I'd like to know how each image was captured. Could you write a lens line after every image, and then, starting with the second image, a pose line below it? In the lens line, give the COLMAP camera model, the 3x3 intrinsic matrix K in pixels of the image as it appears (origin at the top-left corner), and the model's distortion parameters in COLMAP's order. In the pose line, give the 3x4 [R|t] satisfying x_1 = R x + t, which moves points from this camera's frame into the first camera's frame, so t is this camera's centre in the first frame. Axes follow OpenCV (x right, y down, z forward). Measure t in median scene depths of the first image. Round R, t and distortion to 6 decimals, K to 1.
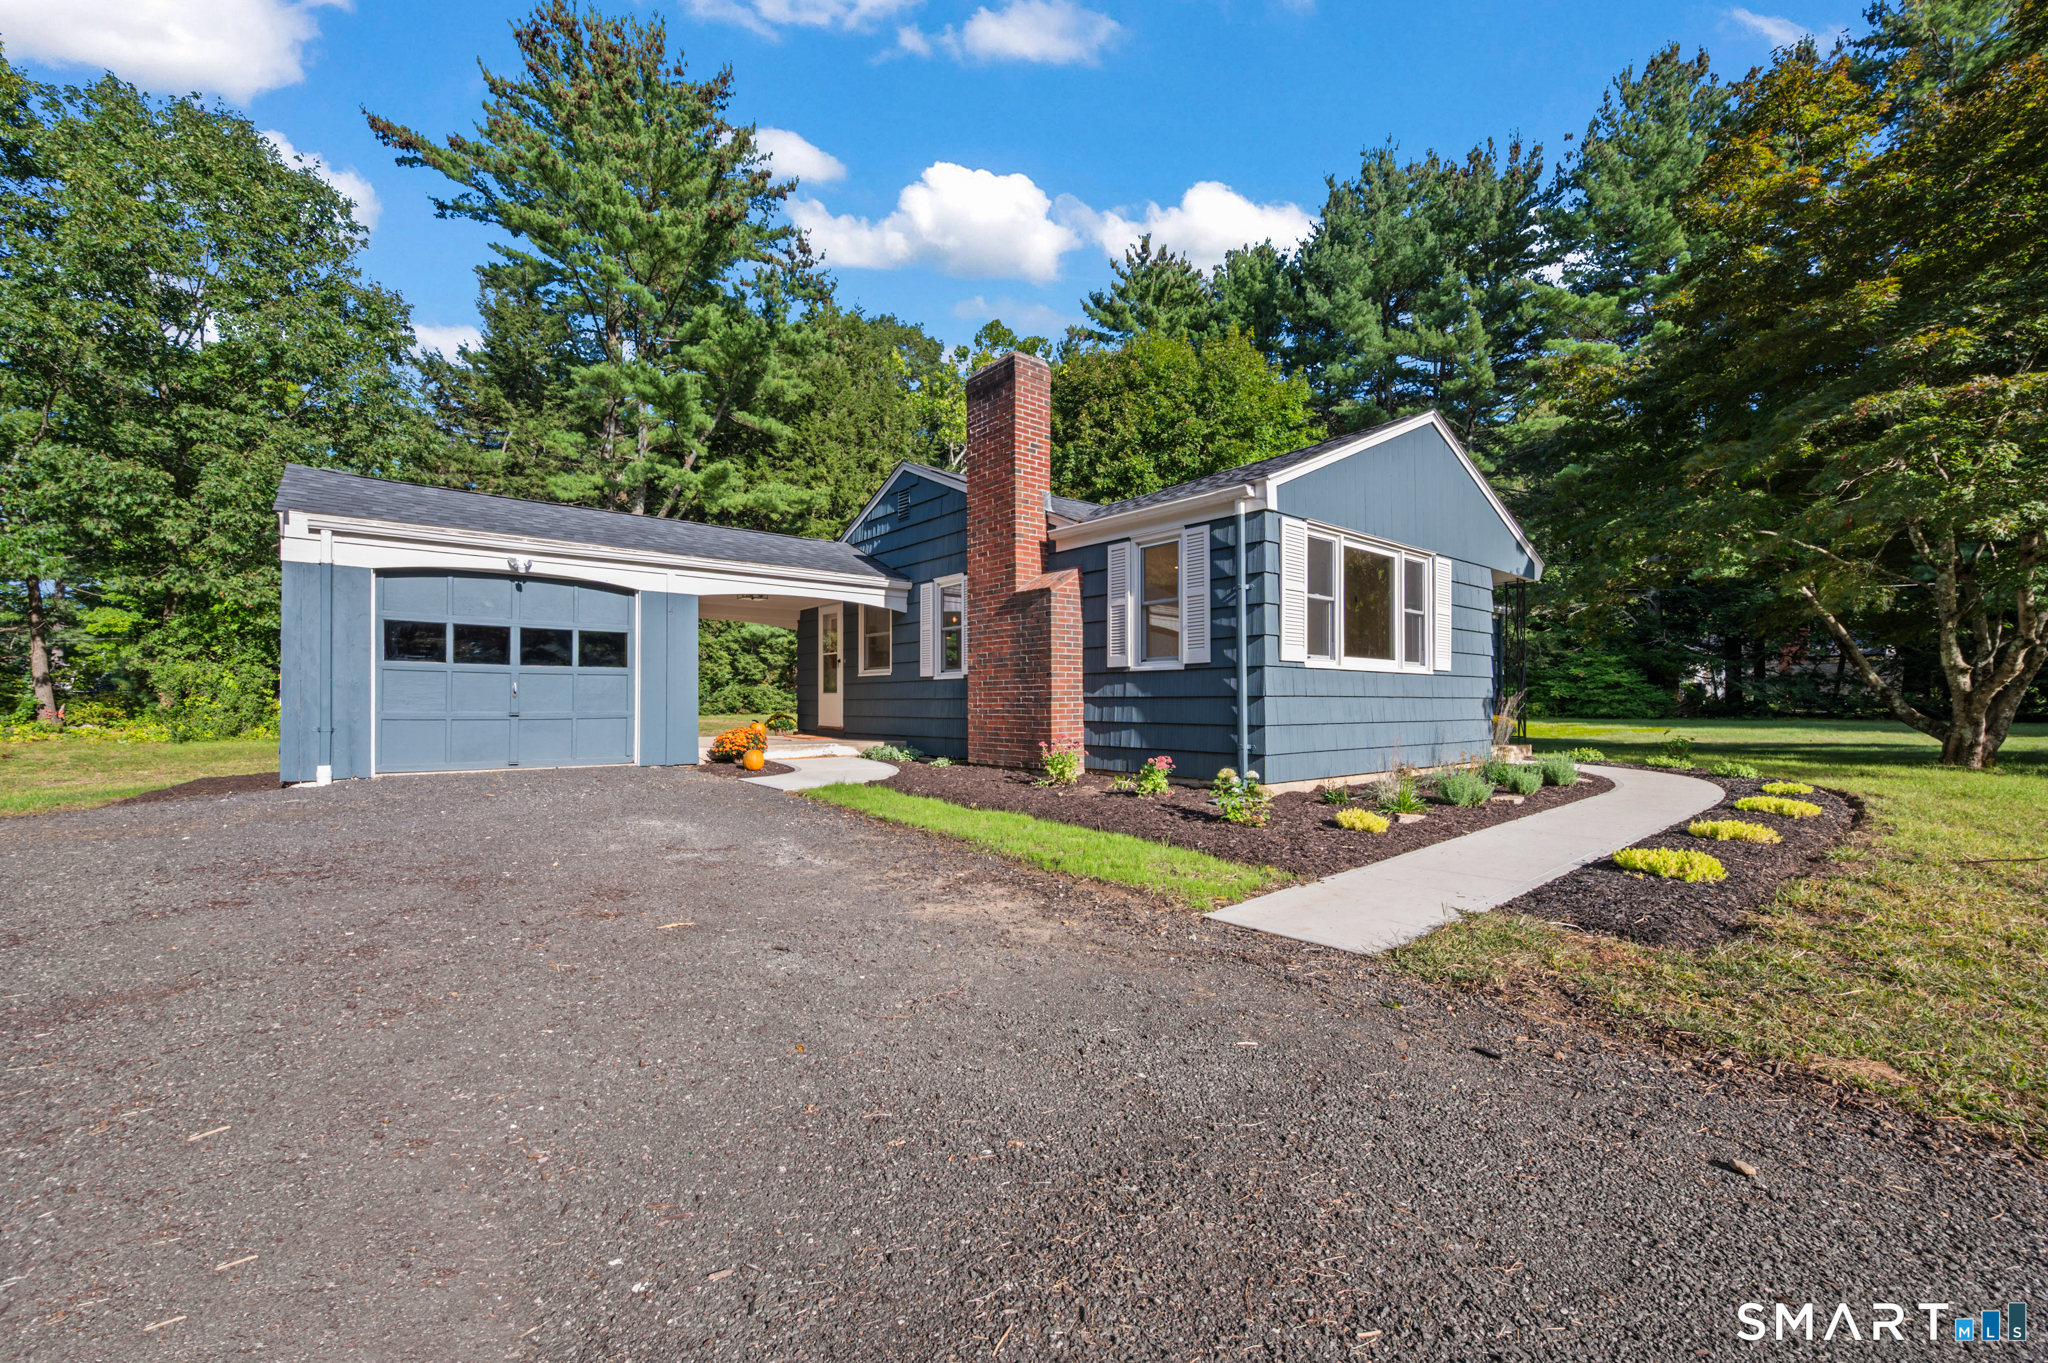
lens RADIAL K [[834.6, 0, 1024.0], [0, 834.6, 681.5], [0, 0, 1]] dist [-0.000306, -0.000047]
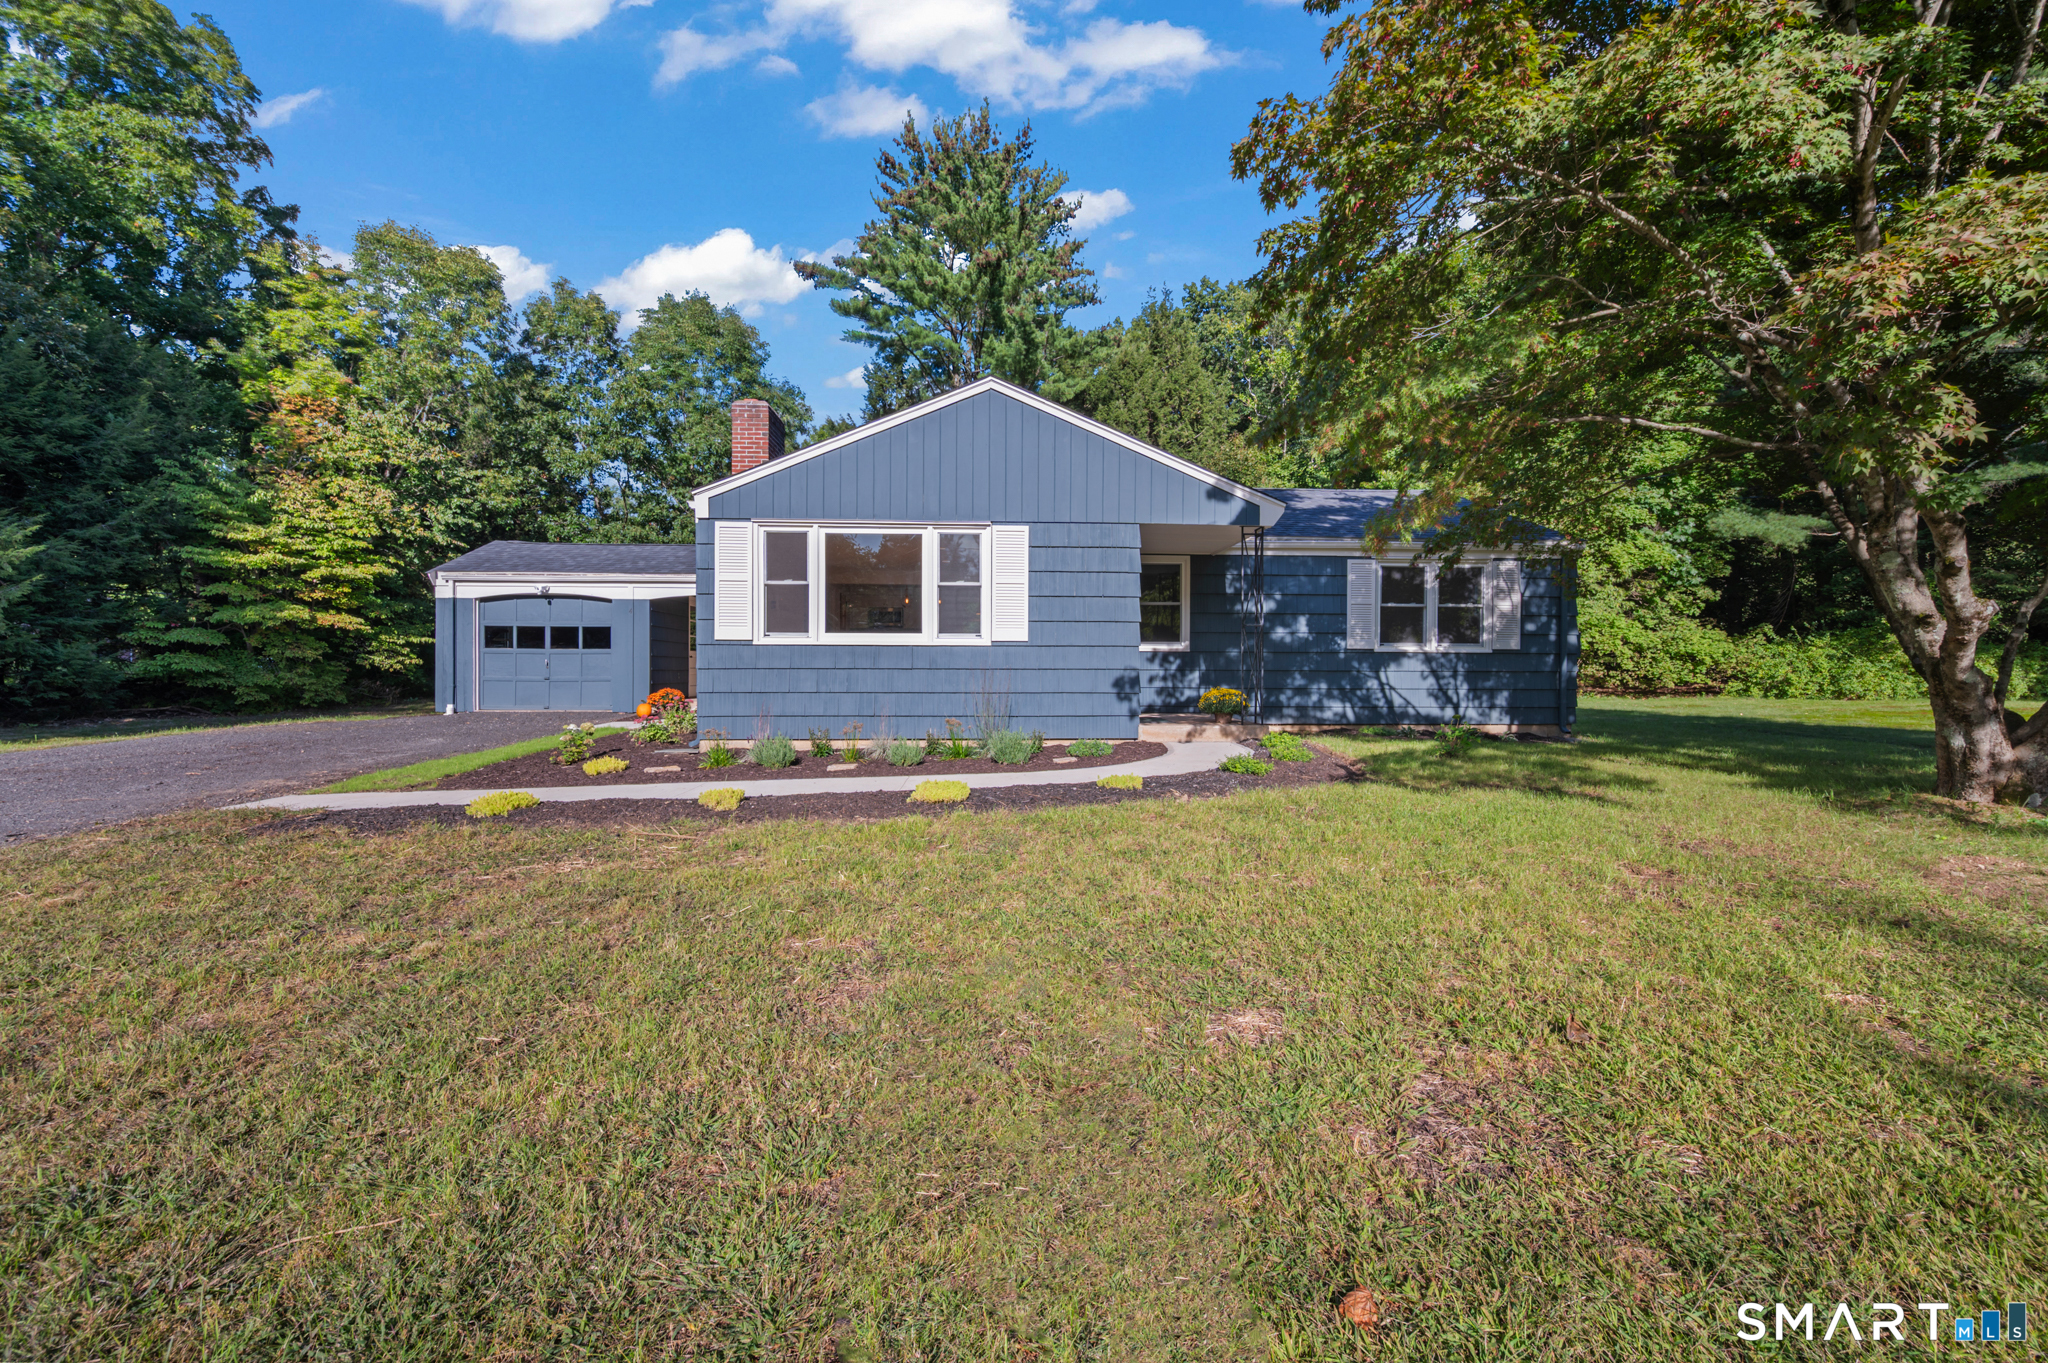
lens RADIAL K [[829.6, 0, 1034.0], [0, 829.6, 662.1], [0, 0, 1]] dist [0.000137, 0.000015]
pose [[0.793187, -0.003182, -0.608970, 1.227333], [0.014469, 0.999803, 0.013622, -0.001509], [0.608806, -0.019616, 0.793076, 0.274168]]
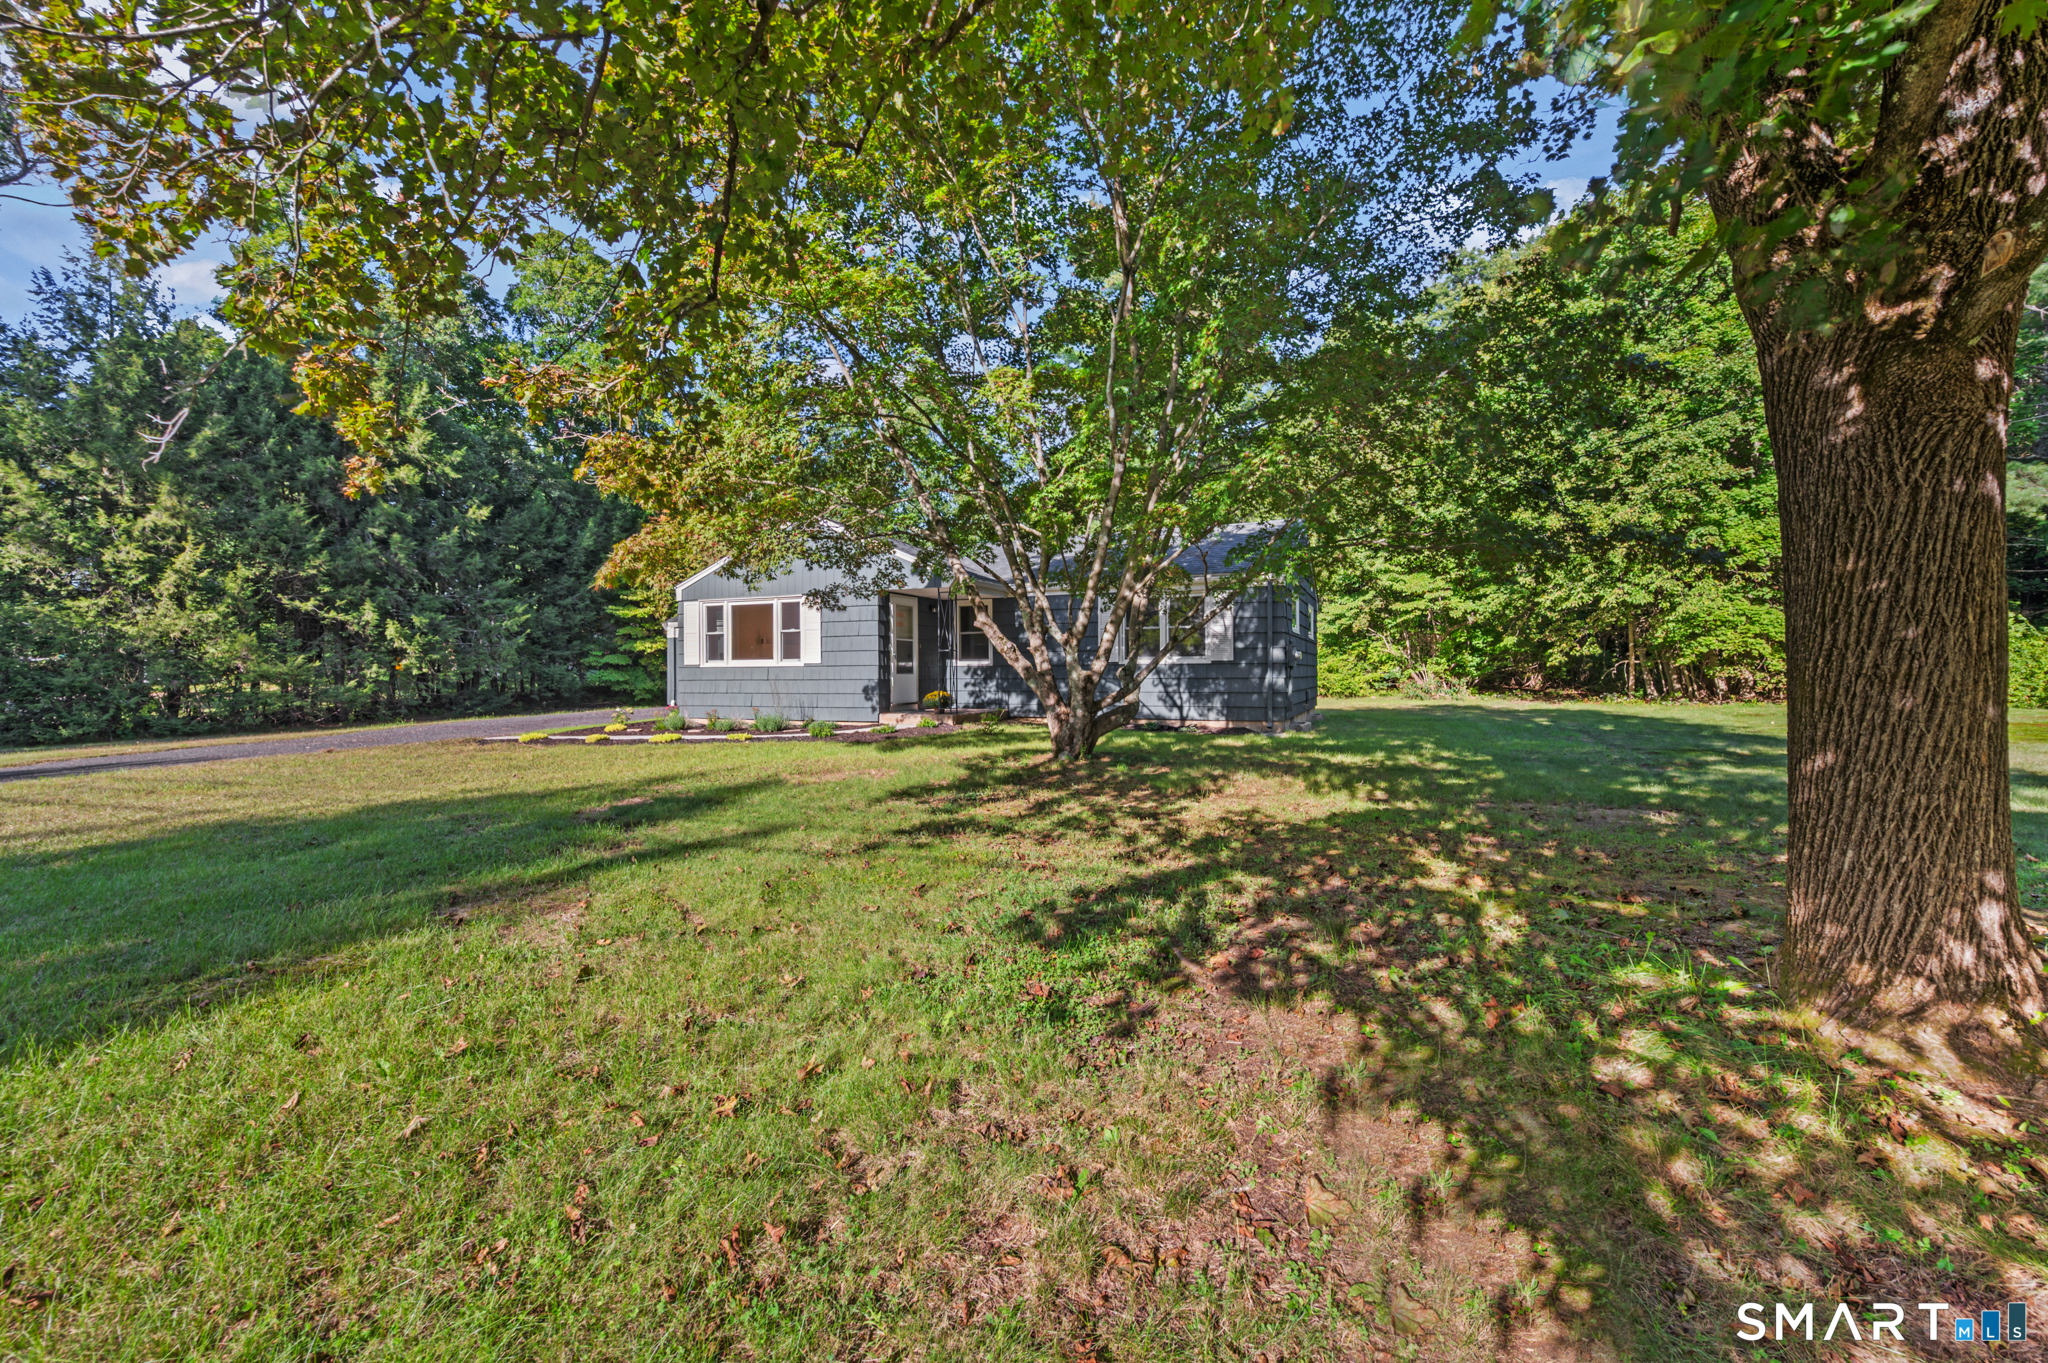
lens RADIAL K [[834.6, 0, 1024.0], [0, 834.6, 681.5], [0, 0, 1]] dist [-0.000306, -0.000047]
pose [[0.435143, 0.006833, -0.900335, 2.360940], [0.027781, 0.999393, 0.021011, -0.000918], [0.899933, -0.034155, 0.434689, 0.729273]]
